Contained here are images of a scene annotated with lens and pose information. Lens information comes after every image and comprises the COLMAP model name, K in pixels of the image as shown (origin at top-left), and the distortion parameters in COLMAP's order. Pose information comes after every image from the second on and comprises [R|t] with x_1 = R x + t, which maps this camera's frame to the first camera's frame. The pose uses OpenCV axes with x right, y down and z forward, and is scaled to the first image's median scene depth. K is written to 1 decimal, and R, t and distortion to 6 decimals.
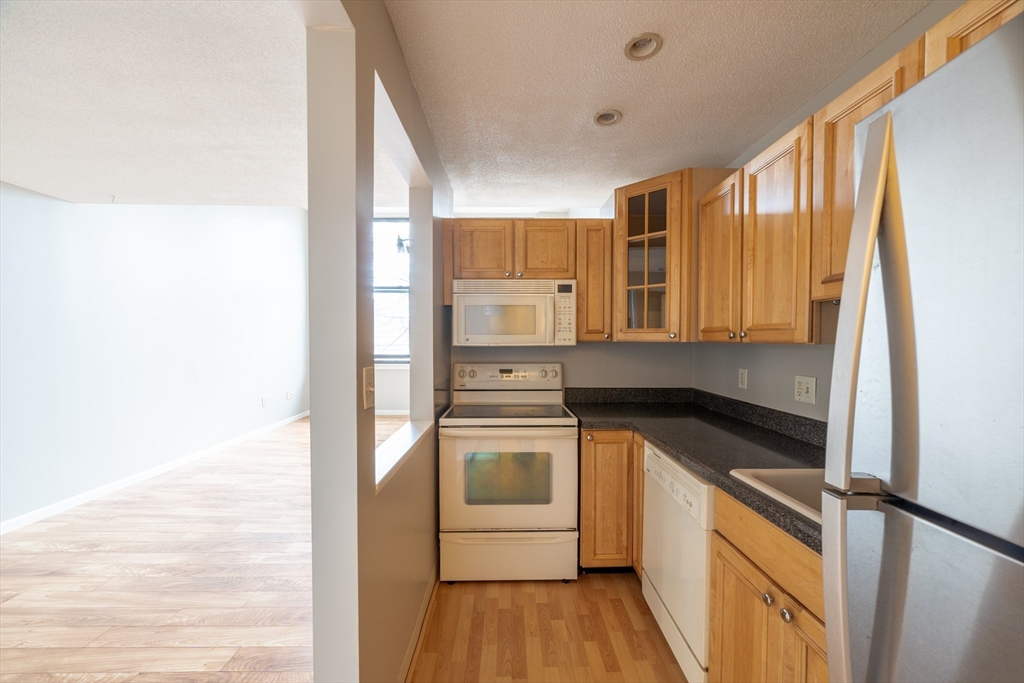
lens RADIAL K [[387.9, 0, 515.6], [0, 387.9, 349.4], [0, 0, 1]] dist [-0.005889, 0.003143]
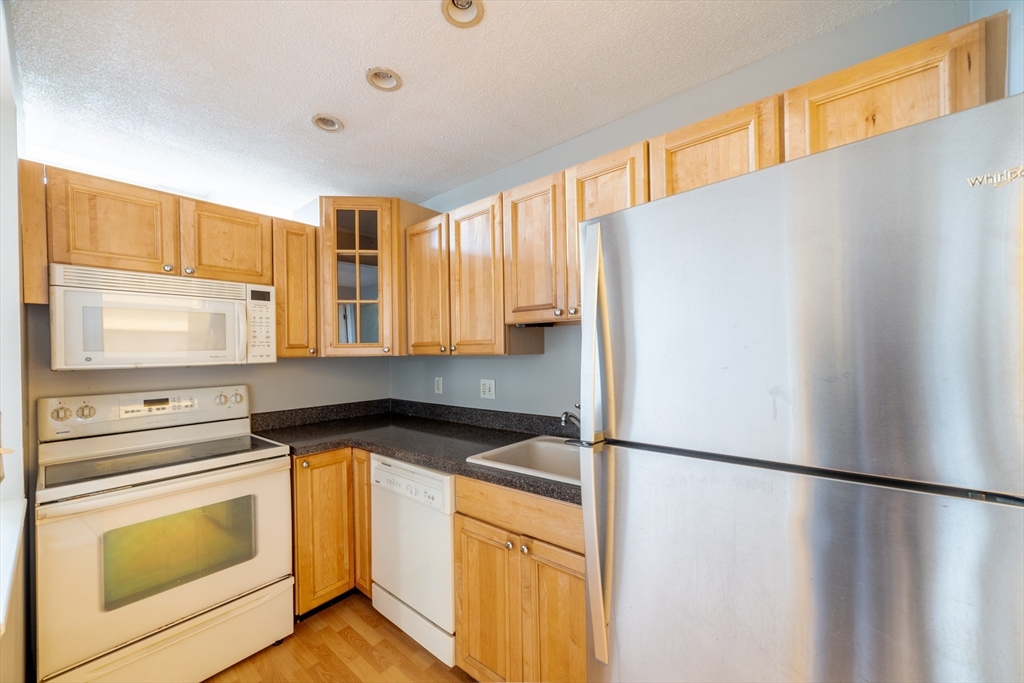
lens RADIAL K [[385.6, 0, 516.2], [0, 385.6, 351.1], [0, 0, 1]] dist [-0.006851, 0.002979]
pose [[0.653840, -0.011170, 0.756550, -0.159662], [0.035794, 0.999228, -0.016182, -0.002525], [-0.755785, 0.037661, 0.653736, 0.040057]]
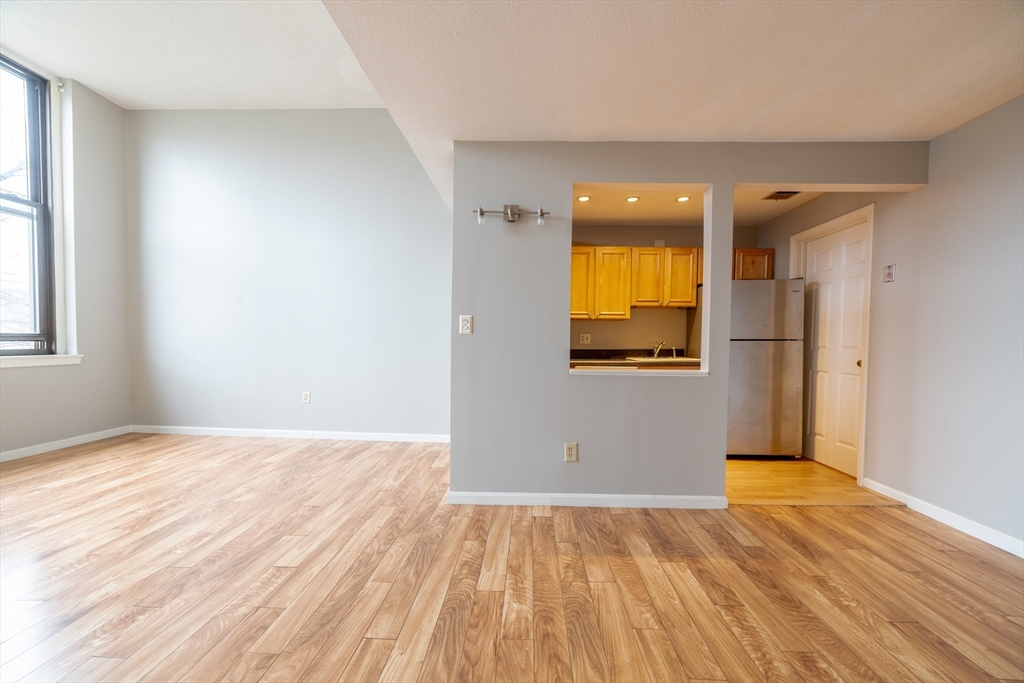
lens RADIAL K [[385.6, 0, 516.2], [0, 385.6, 351.1], [0, 0, 1]] dist [-0.006851, 0.002979]
pose [[0.048276, -0.029708, 0.998392, -1.486815], [0.013861, 0.999481, 0.029070, 0.085149], [-0.998738, 0.012435, 0.048663, 1.092477]]
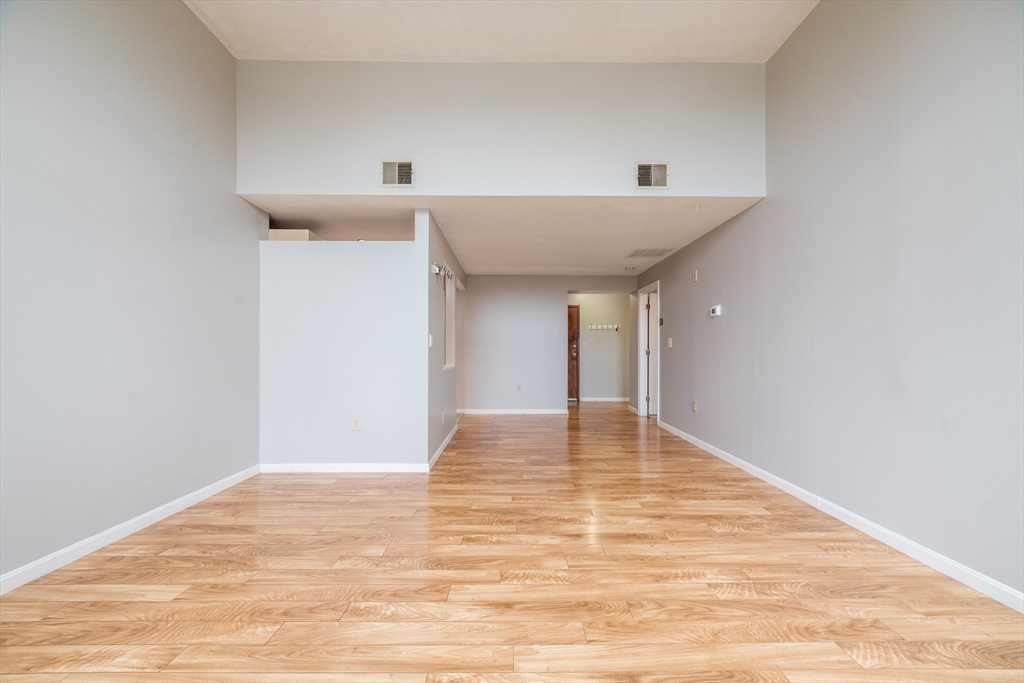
lens RADIAL K [[385.6, 0, 516.2], [0, 385.6, 351.1], [0, 0, 1]] dist [-0.006851, 0.002979]
pose [[-0.999969, -0.004371, 0.006500, -0.668380], [-0.004200, 0.999653, 0.026006, 0.034393], [-0.006612, 0.025977, -0.999641, 3.034847]]
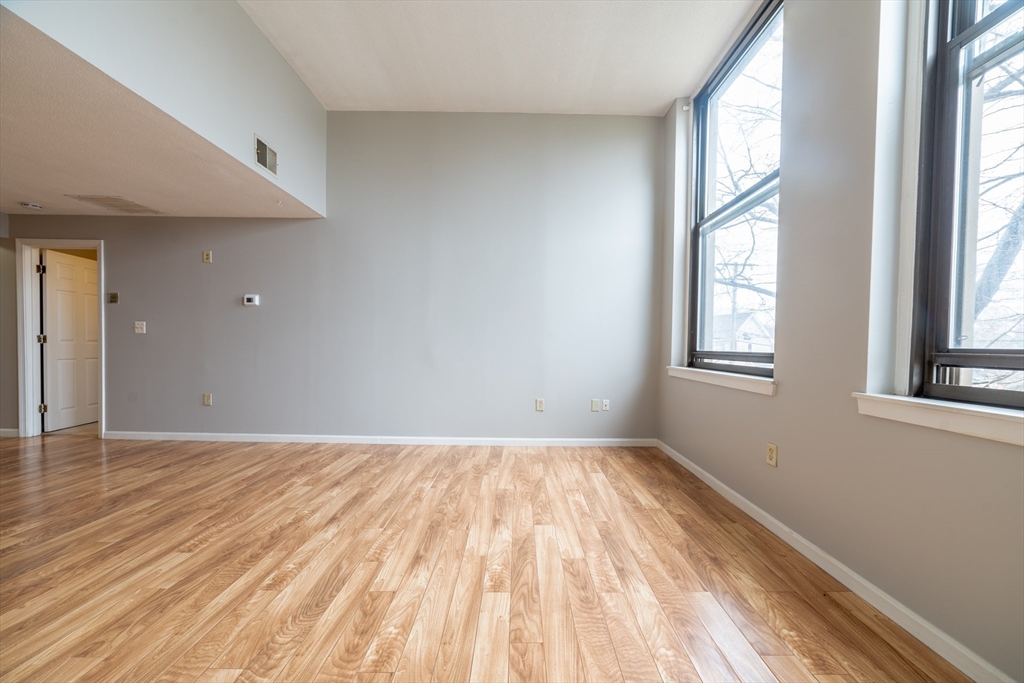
lens RADIAL K [[385.6, 0, 516.2], [0, 385.6, 351.1], [0, 0, 1]] dist [-0.006851, 0.002979]
pose [[-0.017439, 0.014860, -0.999738, 0.277351], [-0.040939, 0.999040, 0.015563, 0.053577], [0.999009, 0.041200, -0.016814, 2.486789]]
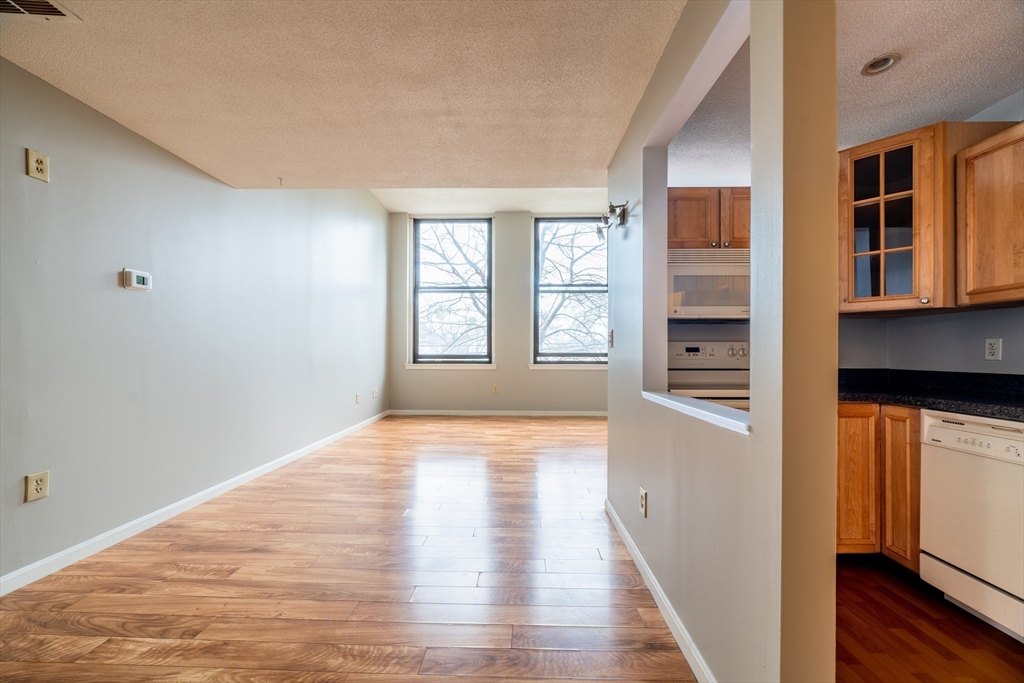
lens RADIAL K [[385.6, 0, 516.2], [0, 385.6, 351.1], [0, 0, 1]] dist [-0.006851, 0.002979]
pose [[0.999426, 0.000738, -0.033855, -0.537803], [-0.001777, 0.999527, -0.030697, 0.113741], [0.033816, 0.030739, 0.998955, 0.048625]]
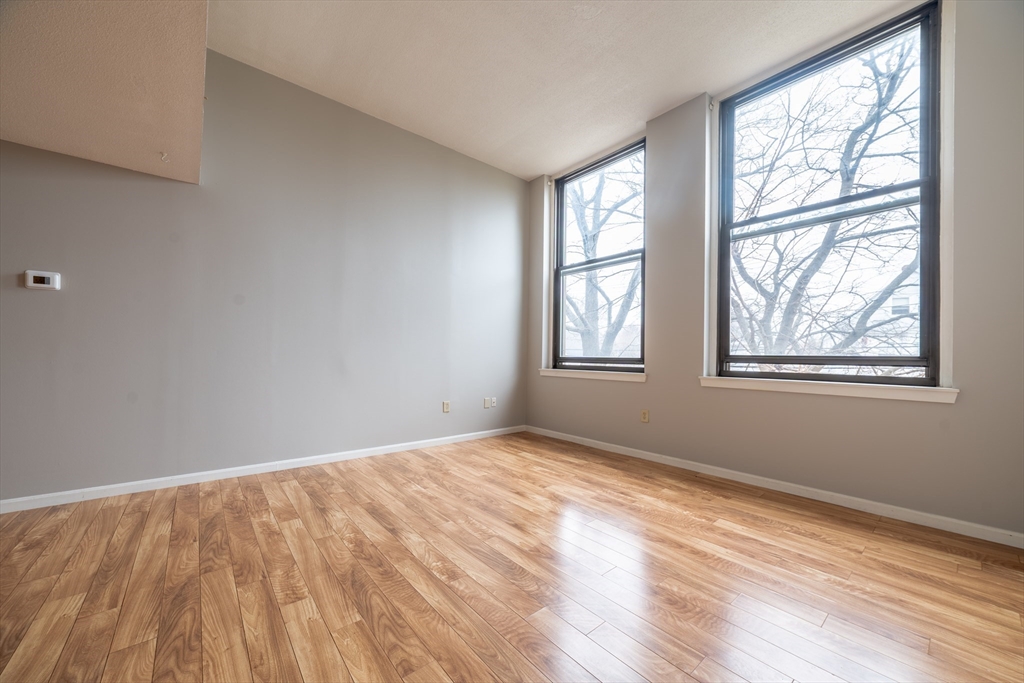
lens RADIAL K [[385.6, 0, 516.2], [0, 385.6, 351.1], [0, 0, 1]] dist [-0.006851, 0.002979]
pose [[0.634382, -0.002624, -0.773016, 0.249960], [-0.033273, 0.998975, -0.030696, 0.092821], [0.772304, 0.045194, 0.633644, 1.498493]]
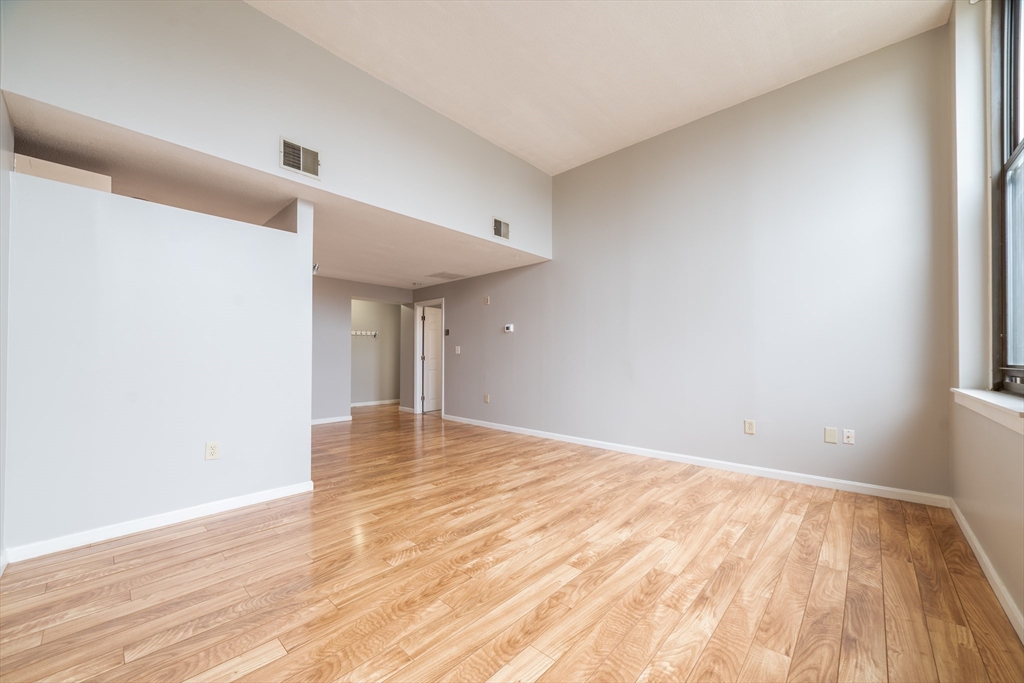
lens RADIAL K [[385.6, 0, 516.2], [0, 385.6, 351.1], [0, 0, 1]] dist [-0.006851, 0.002979]
pose [[-0.685592, -0.015297, -0.727826, 0.283361], [-0.022725, 0.999742, 0.000395, 0.037609], [0.727631, 0.016811, -0.685762, 2.999504]]
